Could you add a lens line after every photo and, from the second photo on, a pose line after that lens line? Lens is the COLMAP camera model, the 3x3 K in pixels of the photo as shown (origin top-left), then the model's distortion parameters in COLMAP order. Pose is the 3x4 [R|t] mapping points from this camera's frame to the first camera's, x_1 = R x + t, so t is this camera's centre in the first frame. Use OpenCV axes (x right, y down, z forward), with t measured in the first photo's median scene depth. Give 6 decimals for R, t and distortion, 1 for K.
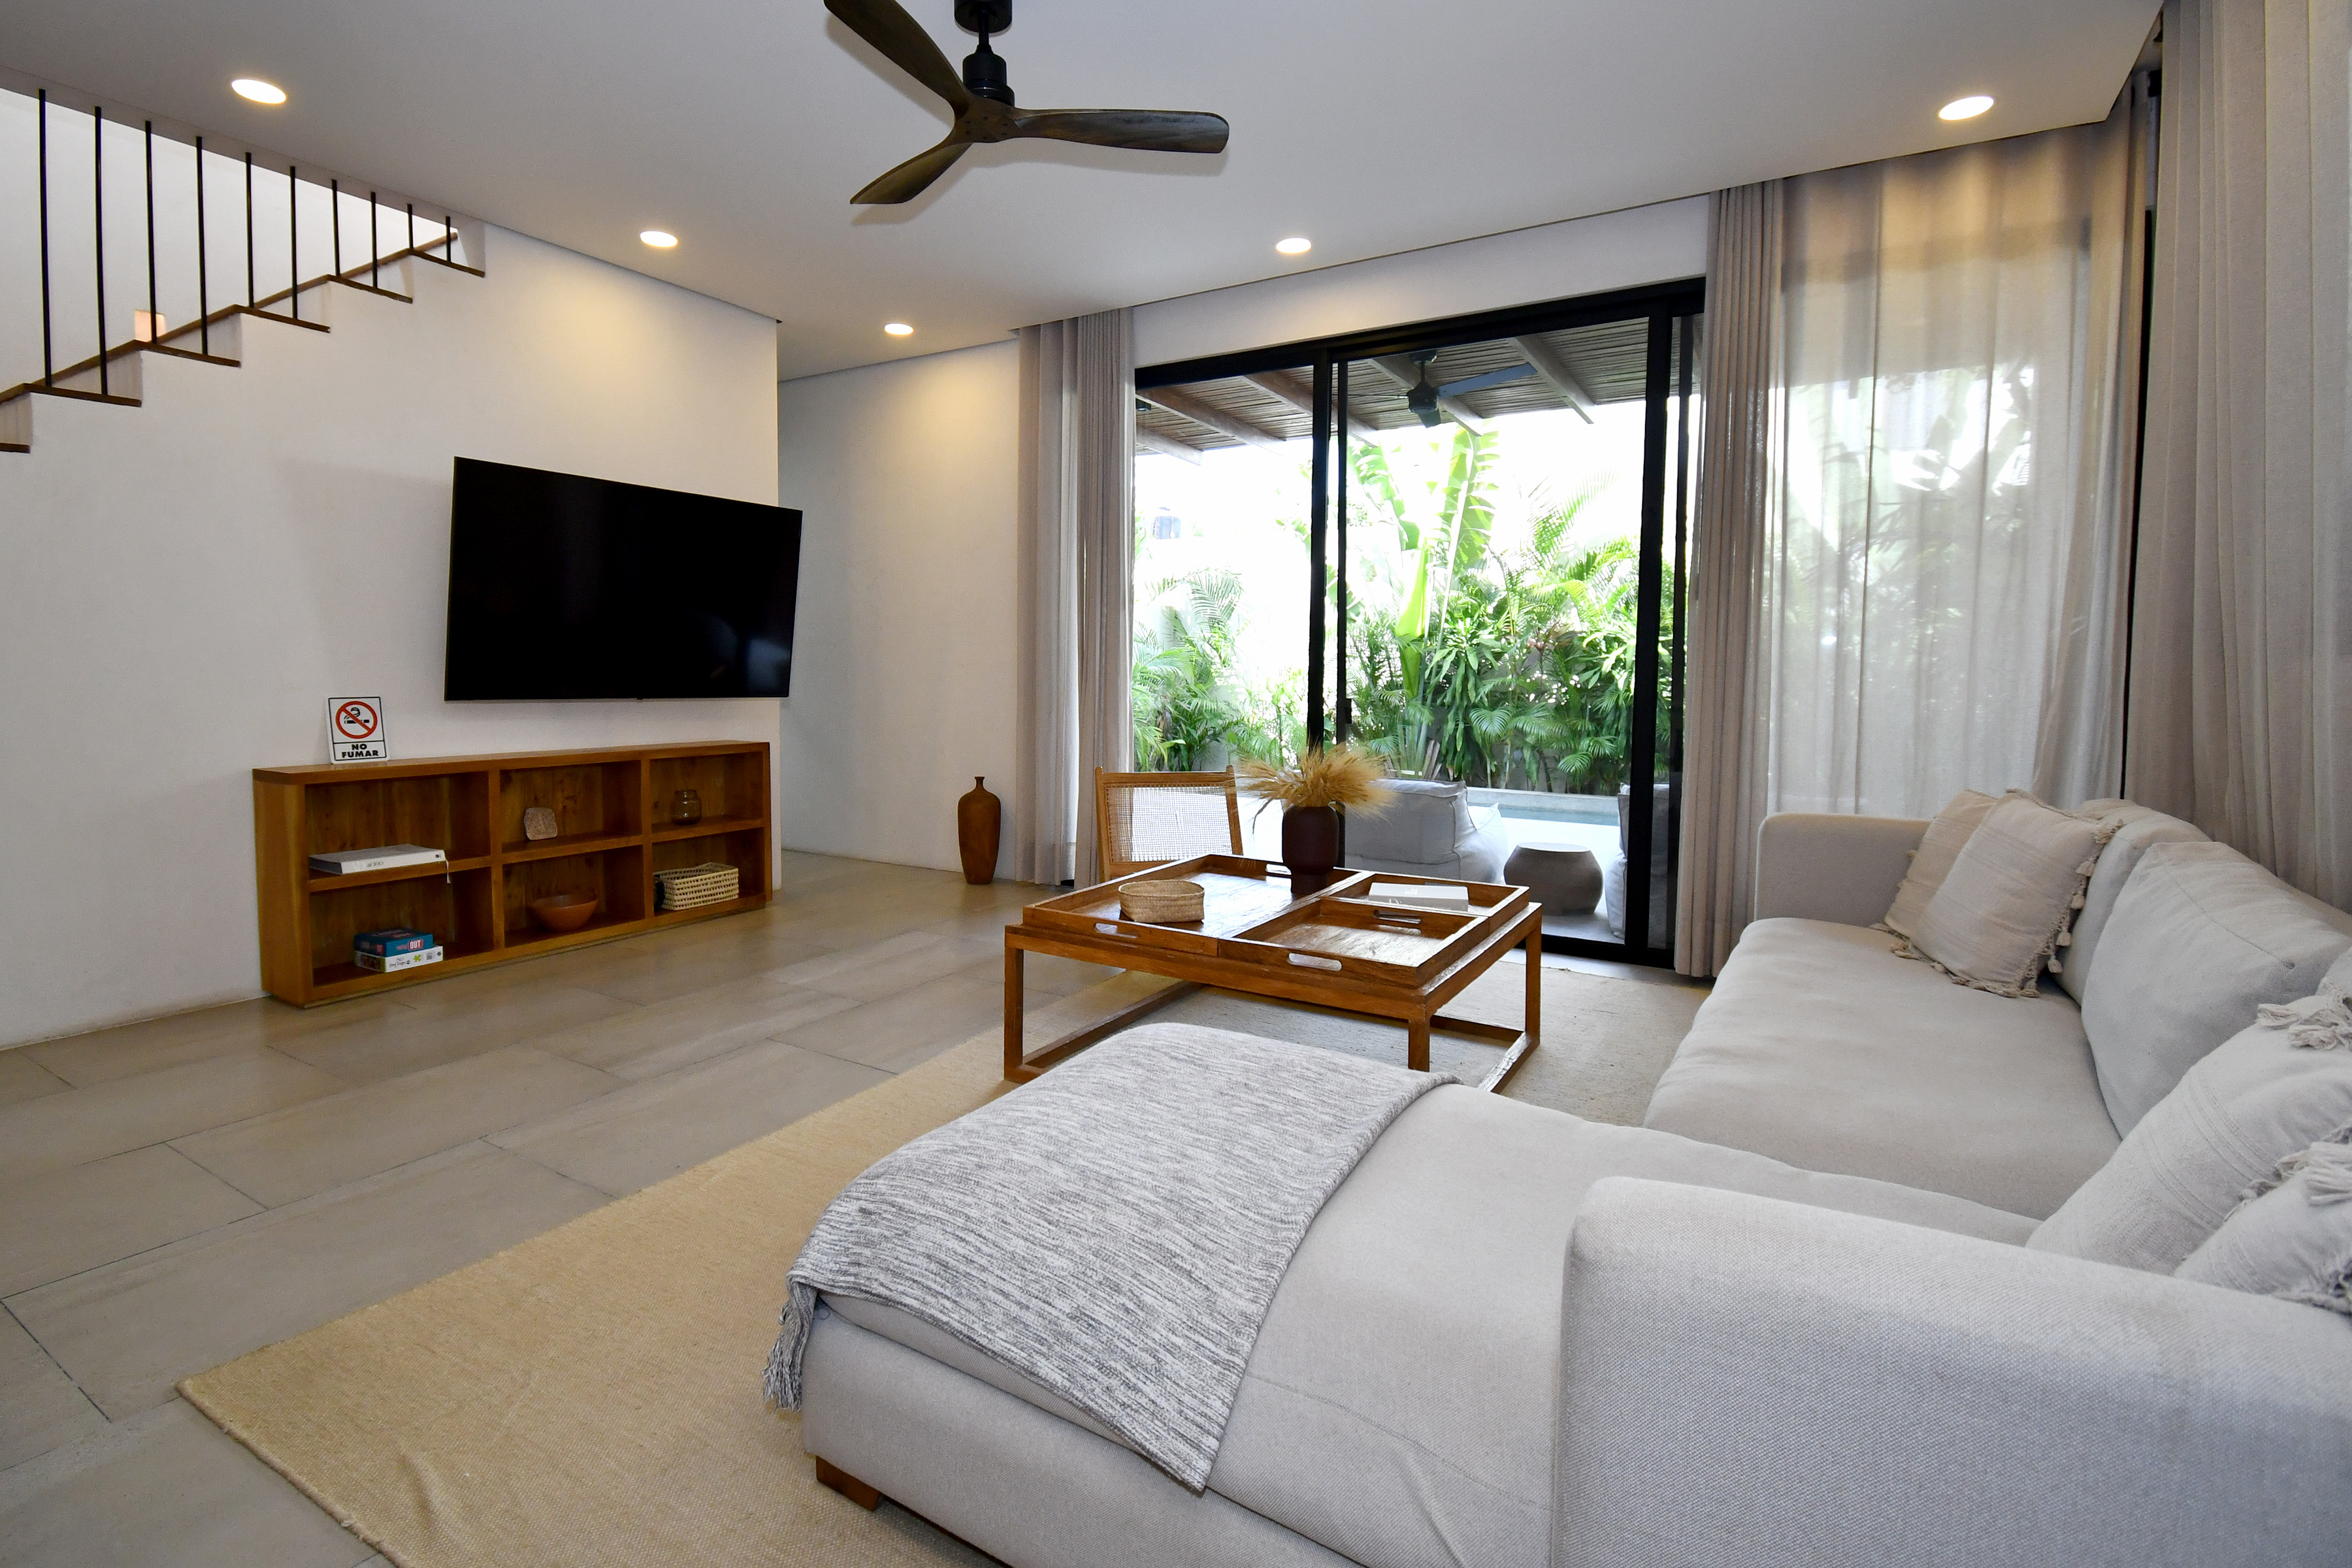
lens RADIAL K [[1102.0, 0, 1115.8], [0, 1102.0, 736.1], [0, 0, 1]] dist [0.013304, -0.020621]
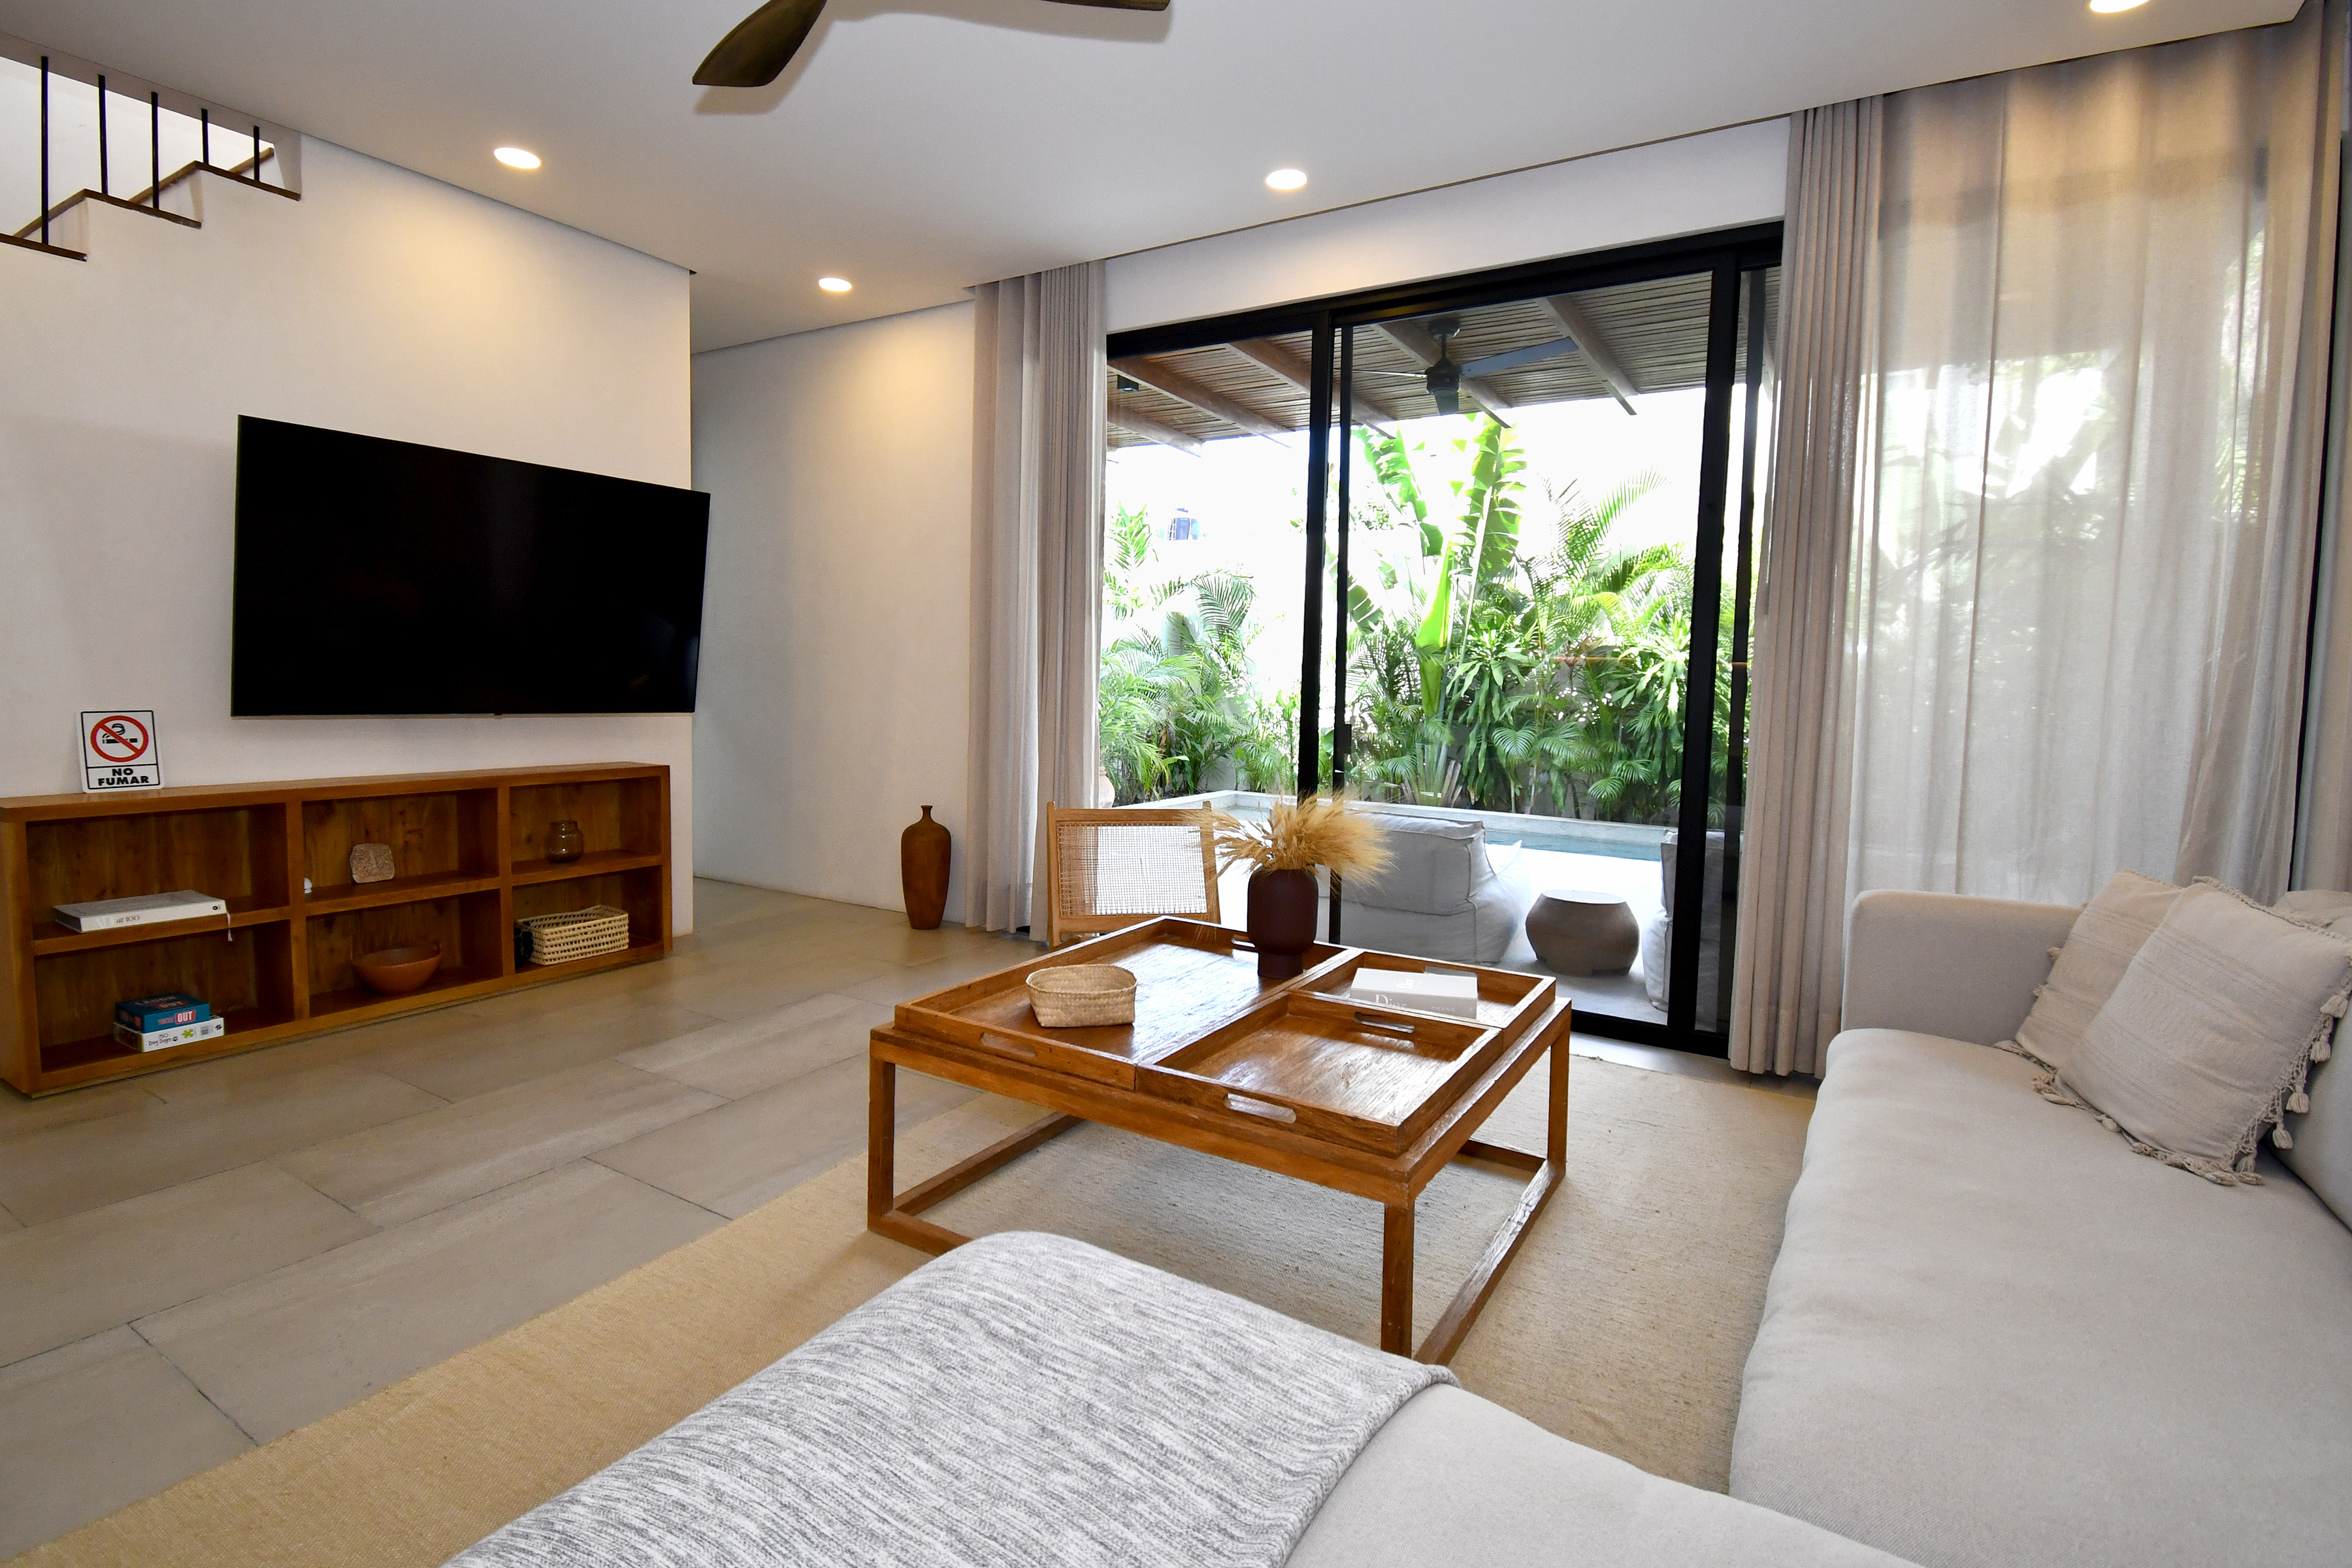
lens RADIAL K [[1102.0, 0, 1150.2], [0, 1102.0, 749.5], [0, 0, 1]] dist [0.013304, -0.020621]
pose [[0.999868, 0.014812, 0.006613, 0.049675], [-0.014861, 0.999863, 0.007353, -0.017813], [-0.006503, -0.007451, 0.999951, 0.138408]]
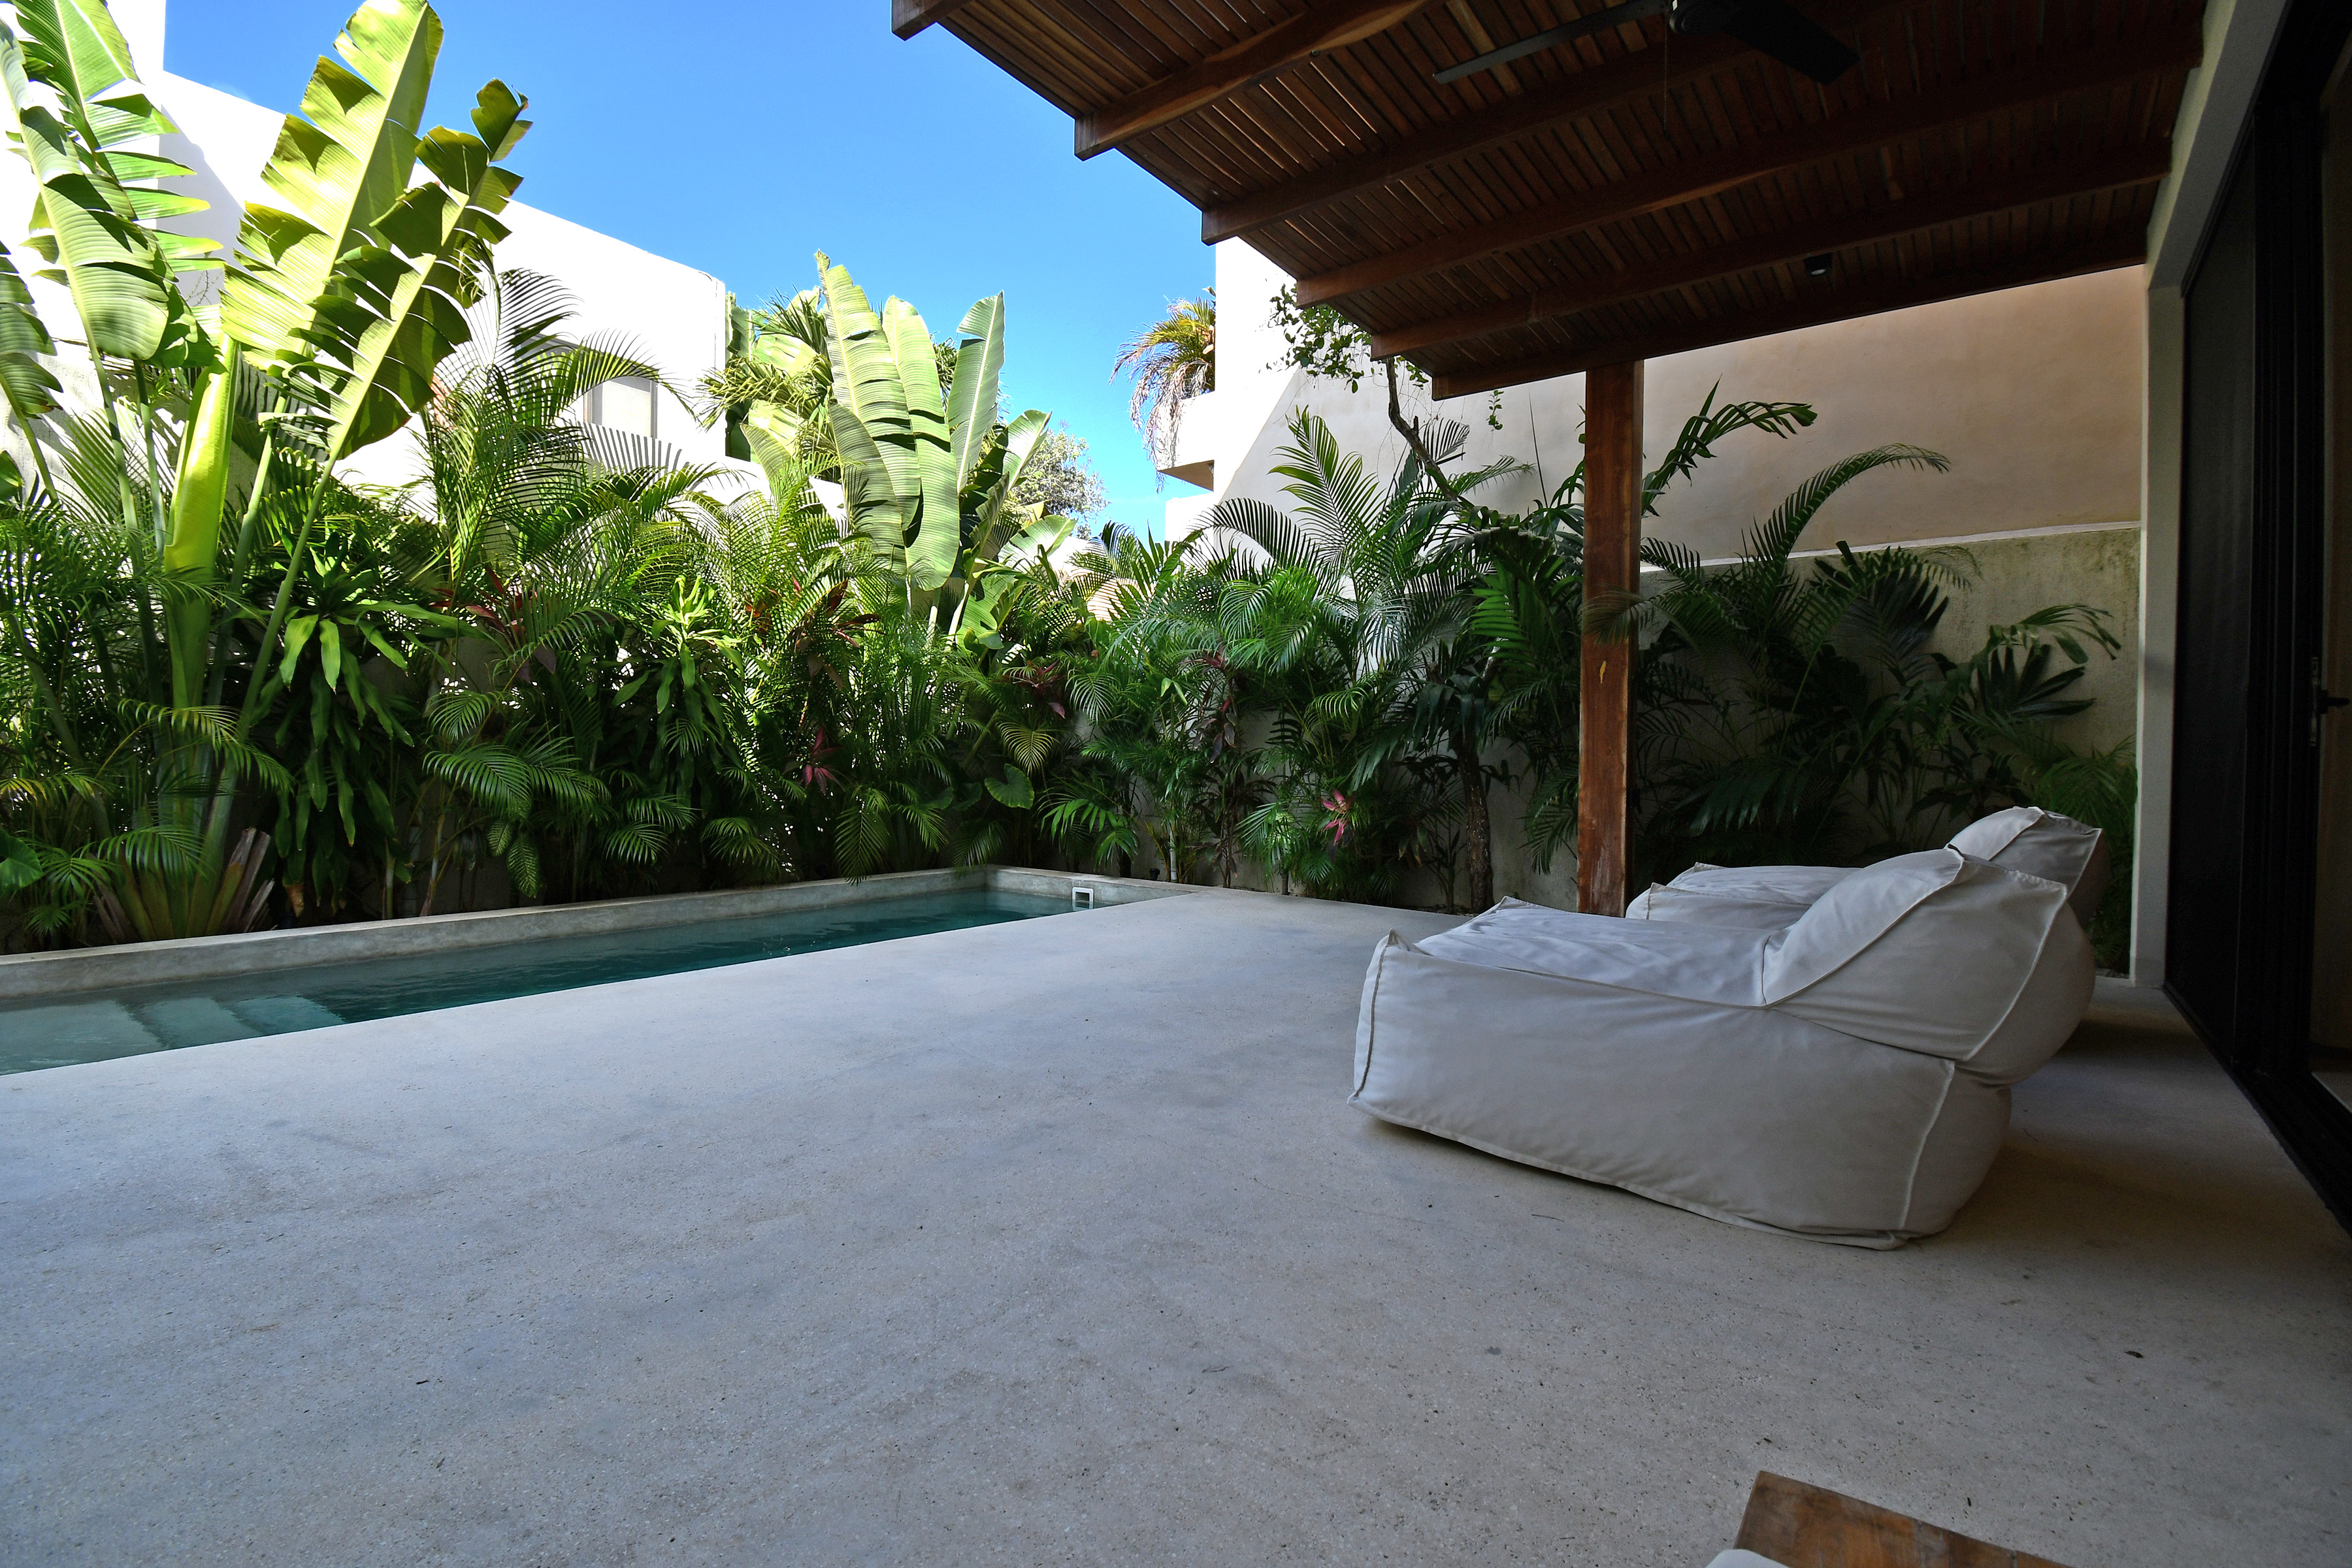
lens RADIAL K [[1102.0, 0, 1168.5], [0, 1102.0, 784.5], [0, 0, 1]] dist [0.013304, -0.020621]
pose [[0.078458, -0.026096, 0.996576, -0.251717], [0.047434, 0.998623, 0.022416, -0.010983], [-0.995788, 0.045513, 0.079587, 1.354988]]
